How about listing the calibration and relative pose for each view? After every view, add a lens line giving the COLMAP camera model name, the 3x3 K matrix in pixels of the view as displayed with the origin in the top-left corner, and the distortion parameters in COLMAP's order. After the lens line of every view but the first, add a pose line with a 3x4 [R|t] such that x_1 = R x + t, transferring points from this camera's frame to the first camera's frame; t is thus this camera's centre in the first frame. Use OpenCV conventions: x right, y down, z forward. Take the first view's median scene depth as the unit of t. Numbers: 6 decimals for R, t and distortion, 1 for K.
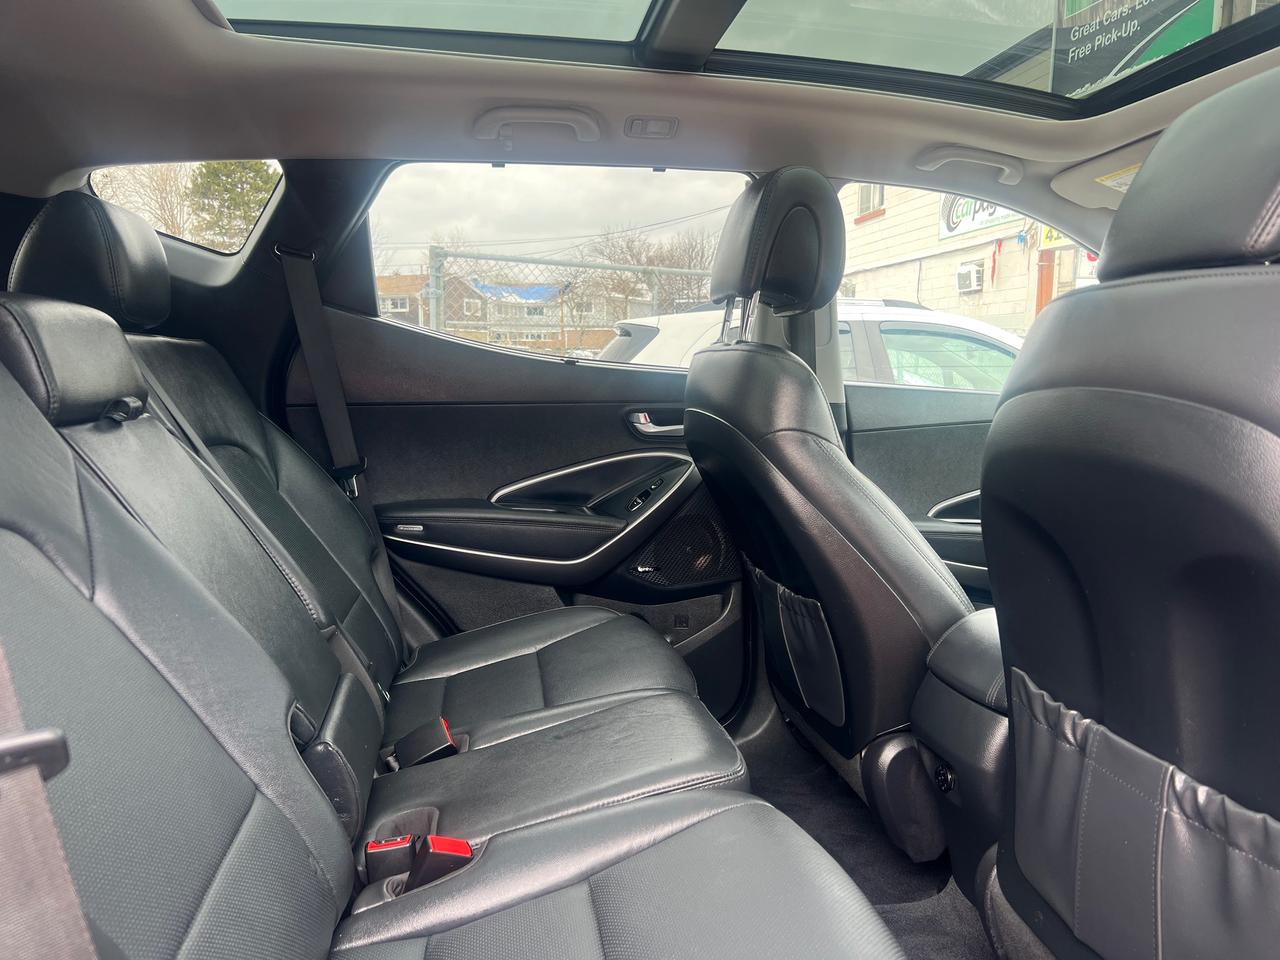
lens RADIAL K [[967.6, 0, 645.7], [0, 967.6, 484.1], [0, 0, 1]] dist [0.039462, -0.034475]
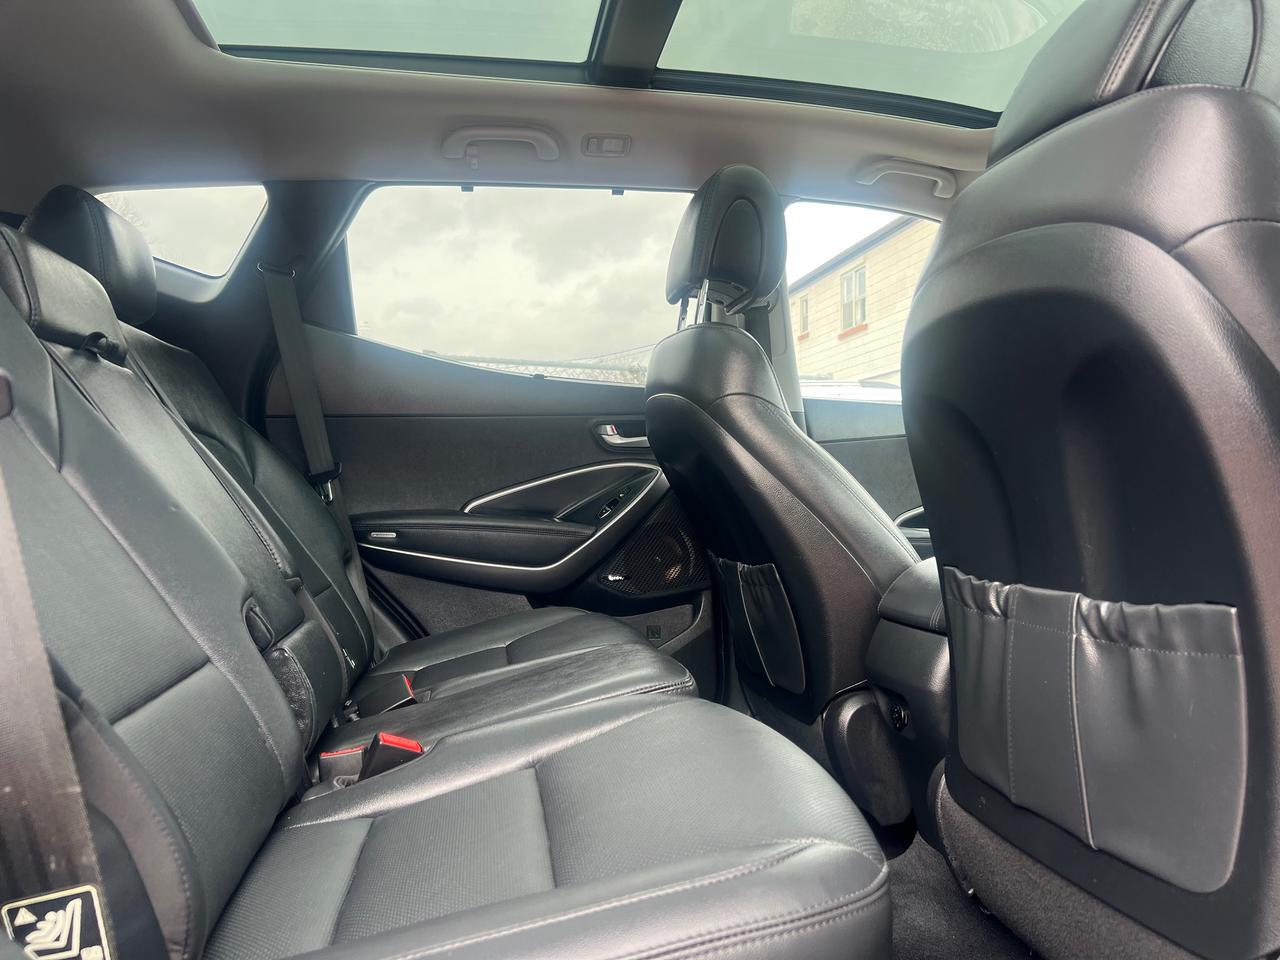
lens RADIAL K [[967.6, 0, 639.2], [0, 967.6, 483.5], [0, 0, 1]] dist [0.039462, -0.034475]
pose [[0.999699, -0.024347, -0.003116, 0.038590], [0.023744, 0.991400, -0.128698, 0.155696], [0.006223, 0.128585, 0.991679, -0.029562]]
